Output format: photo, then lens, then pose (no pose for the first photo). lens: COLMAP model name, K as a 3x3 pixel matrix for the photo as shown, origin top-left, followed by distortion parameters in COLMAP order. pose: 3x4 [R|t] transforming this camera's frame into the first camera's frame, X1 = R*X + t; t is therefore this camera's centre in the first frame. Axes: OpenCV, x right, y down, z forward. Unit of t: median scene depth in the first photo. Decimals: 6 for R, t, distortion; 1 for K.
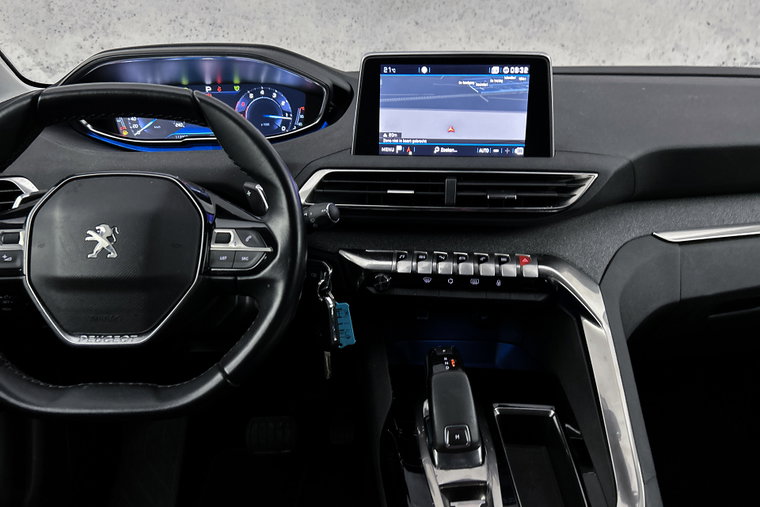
lens RADIAL K [[575.0, 0, 377.8], [0, 575.0, 255.7], [0, 0, 1]] dist [0.049672, -0.043023]
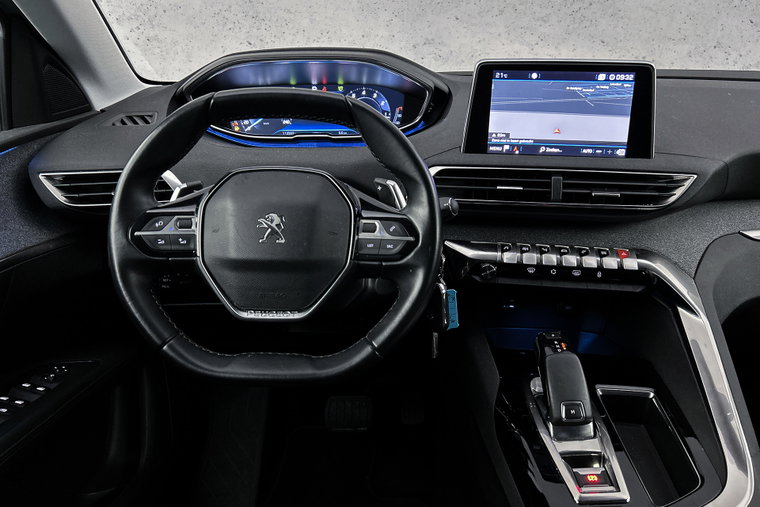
lens RADIAL K [[575.0, 0, 378.4], [0, 575.0, 255.1], [0, 0, 1]] dist [0.049672, -0.043023]
pose [[0.999297, 0.022667, -0.029851, -0.165747], [-0.022311, 0.999676, 0.012223, 0.006845], [0.030118, -0.011549, 0.999480, -0.092695]]
